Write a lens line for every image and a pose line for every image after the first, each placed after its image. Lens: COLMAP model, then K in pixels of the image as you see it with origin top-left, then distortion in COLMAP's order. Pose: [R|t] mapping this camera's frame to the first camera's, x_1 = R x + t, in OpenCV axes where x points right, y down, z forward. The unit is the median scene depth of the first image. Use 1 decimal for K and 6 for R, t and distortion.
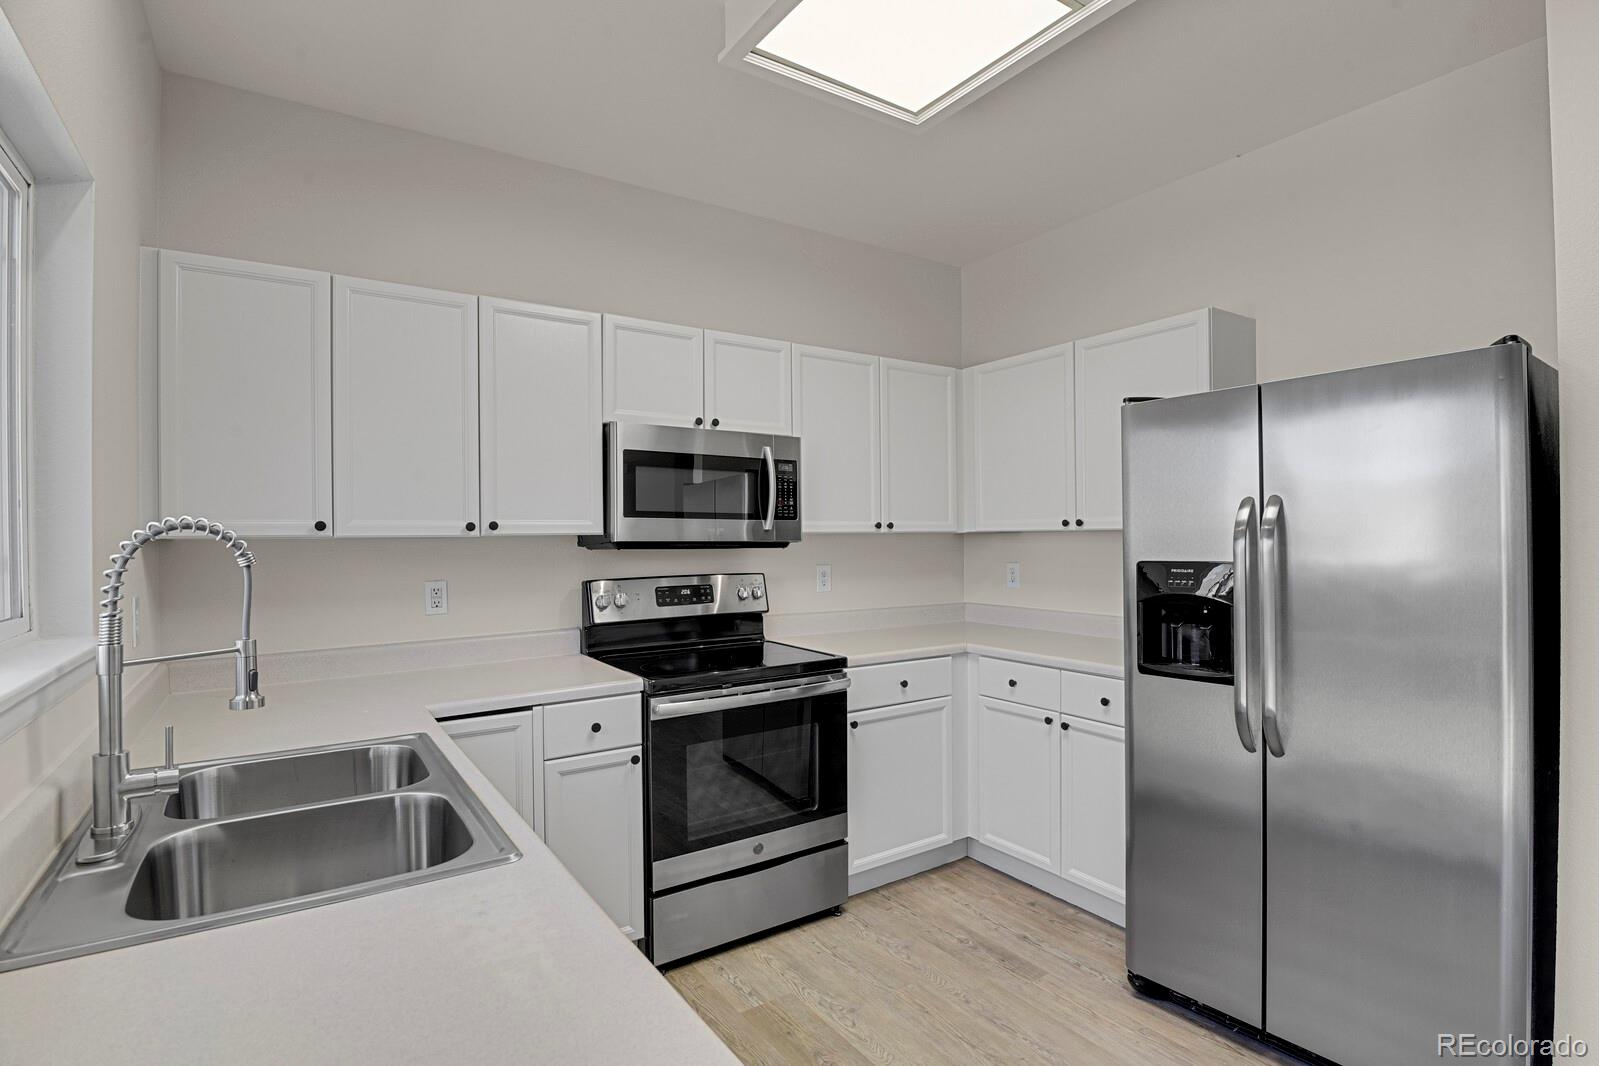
lens RADIAL K [[779.3, 0, 803.8], [0, 779.3, 537.3], [0, 0, 1]] dist [-0.023830, -0.004785]
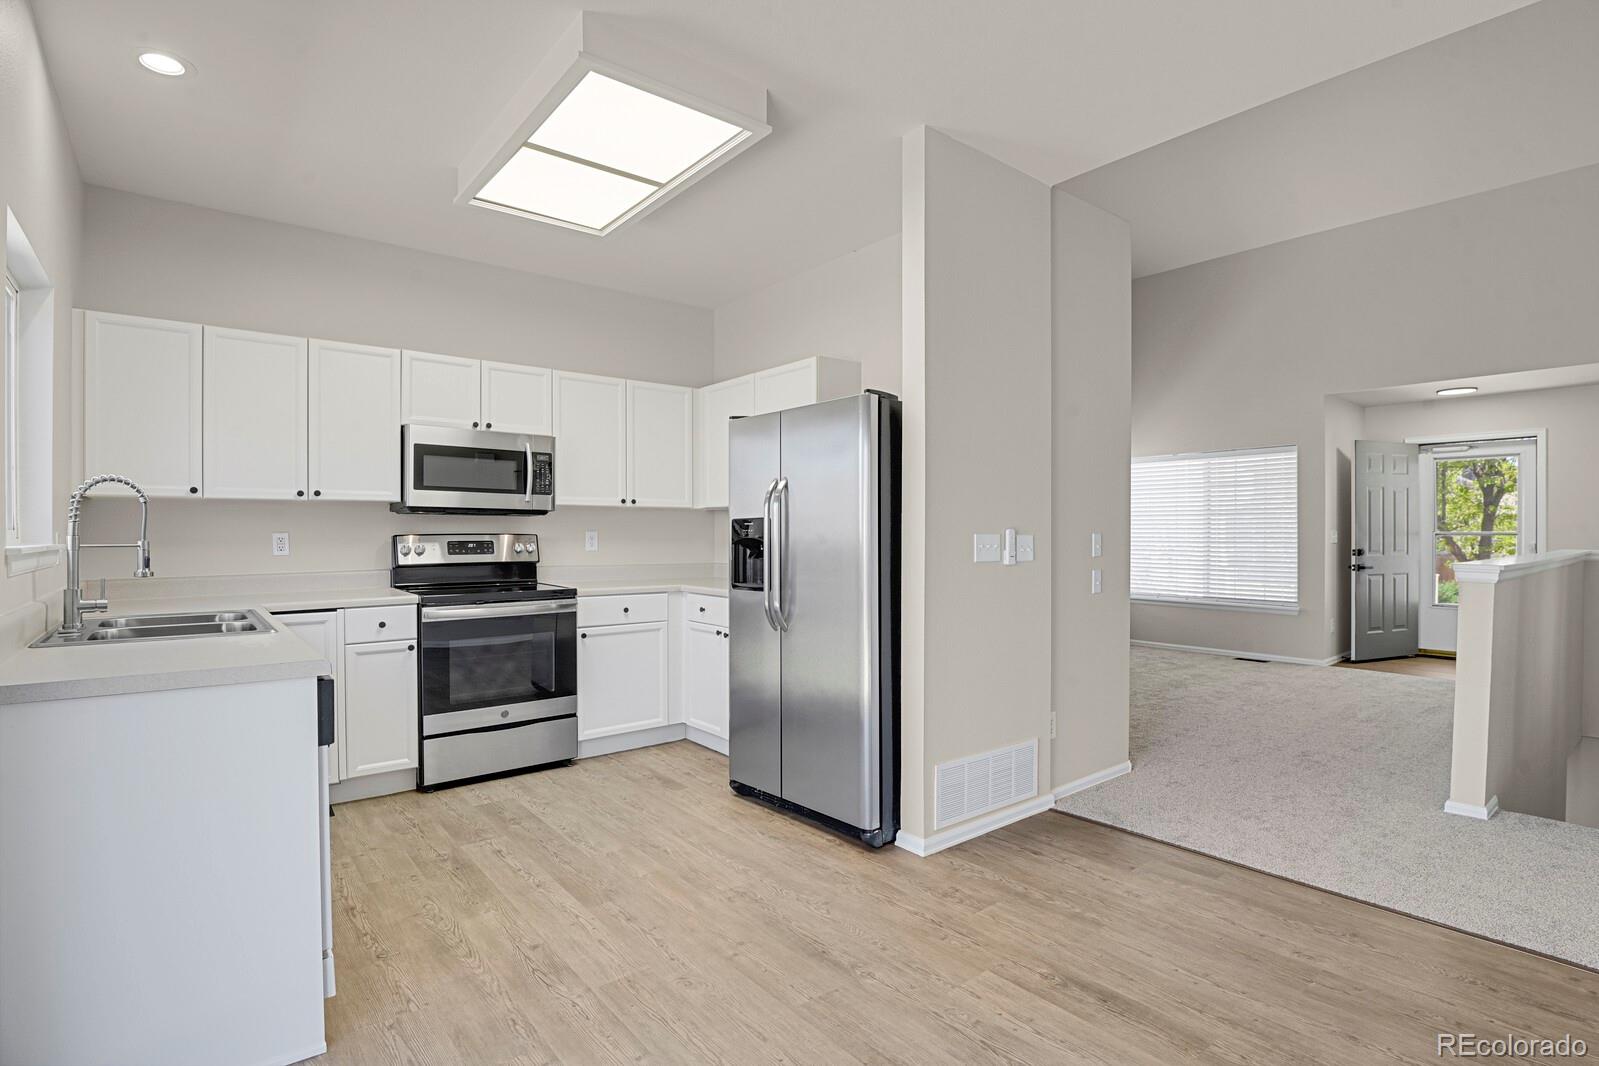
lens RADIAL K [[779.3, 0, 803.7], [0, 779.3, 538.1], [0, 0, 1]] dist [-0.023830, -0.004785]
pose [[0.995915, 0.007945, 0.089950, 0.393537], [-0.008379, 0.999955, 0.004441, 0.056106], [-0.089911, -0.005176, 0.995936, -0.553473]]
